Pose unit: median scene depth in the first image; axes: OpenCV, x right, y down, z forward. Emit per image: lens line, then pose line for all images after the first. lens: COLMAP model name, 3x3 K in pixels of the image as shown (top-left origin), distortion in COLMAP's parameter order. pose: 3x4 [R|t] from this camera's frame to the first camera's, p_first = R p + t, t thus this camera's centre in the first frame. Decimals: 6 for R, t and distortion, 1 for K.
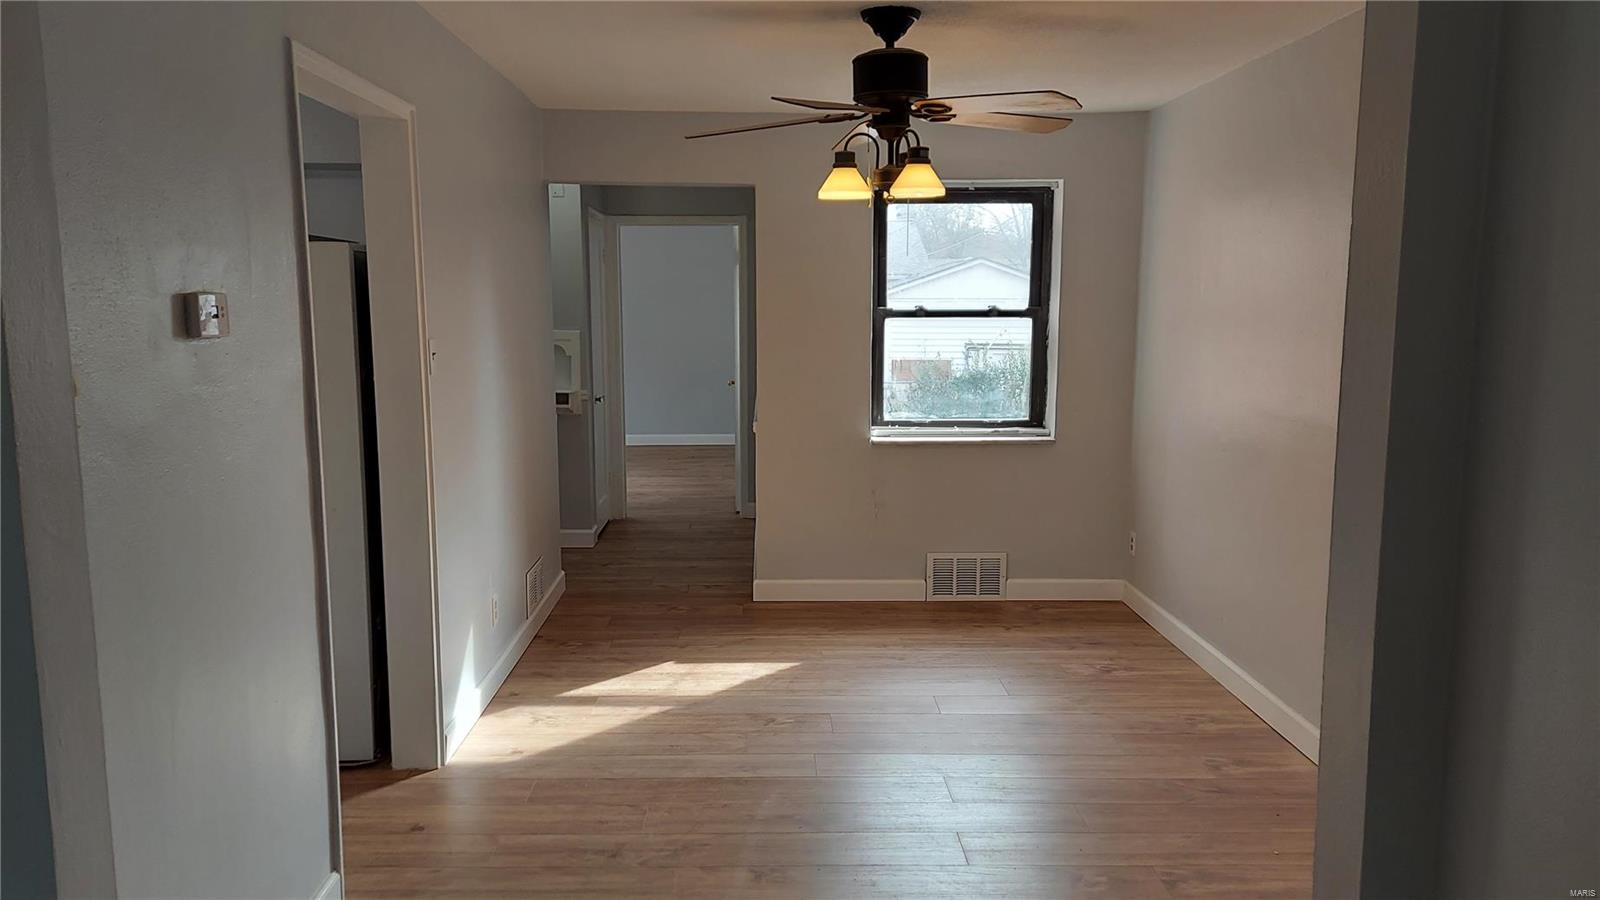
lens RADIAL K [[1143.6, 0, 806.7], [0, 1143.6, 447.5], [0, 0, 1]] dist [0.050331, -0.014687]
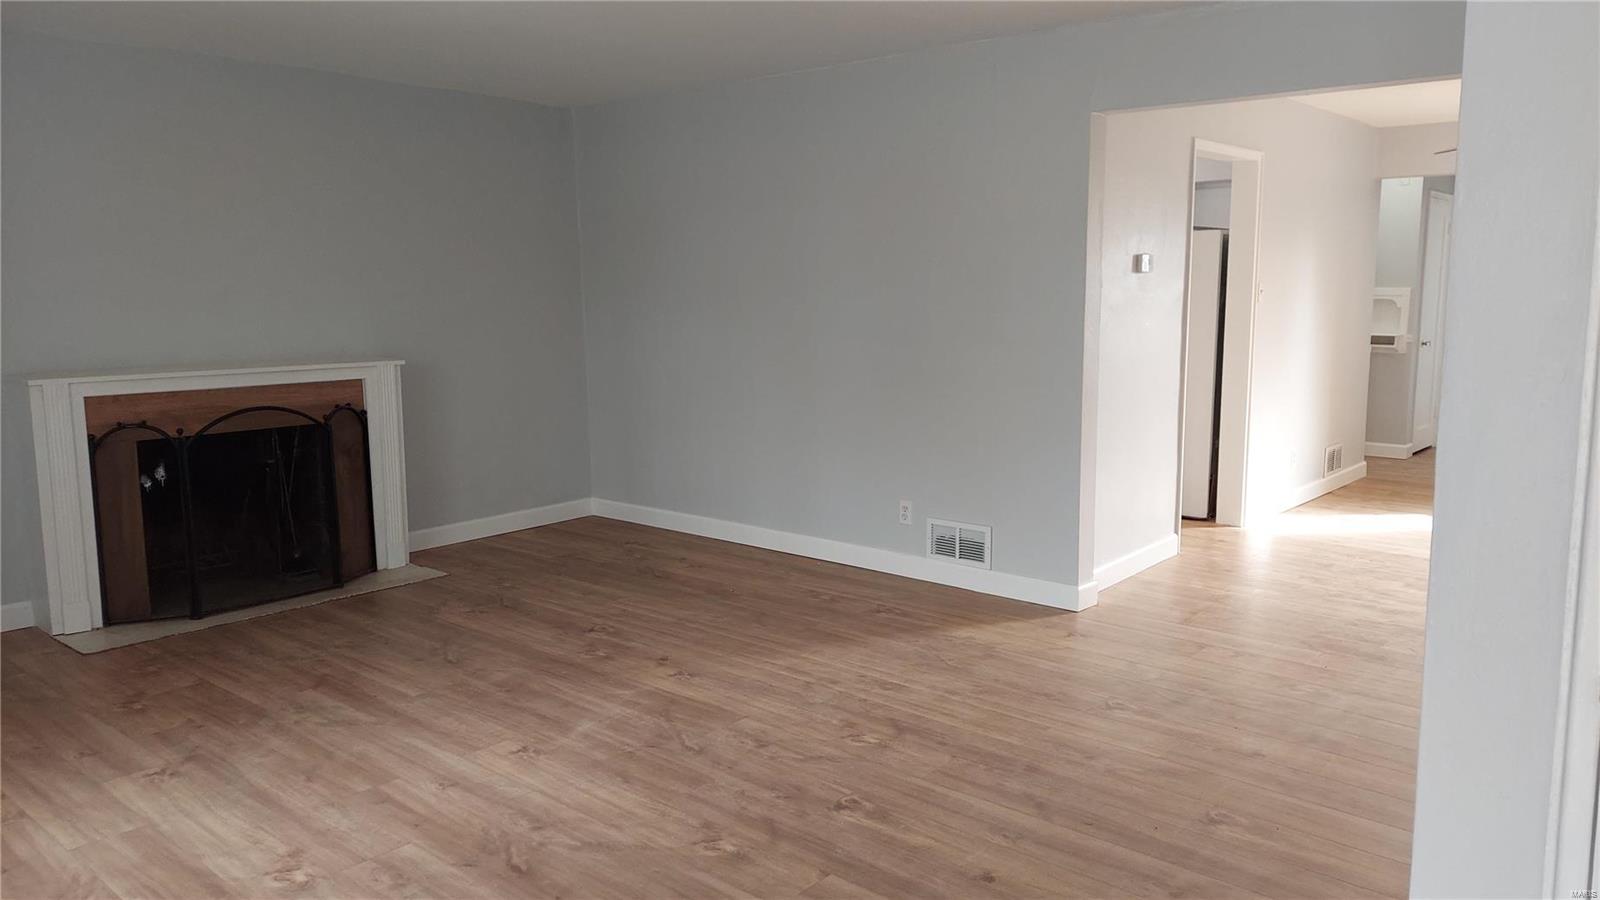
lens RADIAL K [[1143.6, 0, 807.0], [0, 1143.6, 447.6], [0, 0, 1]] dist [0.050331, -0.014687]
pose [[0.725976, 0.091817, -0.681564, 0.268638], [-0.081444, 0.995552, 0.047365, 0.087753], [0.682881, 0.021123, 0.730224, -0.513243]]
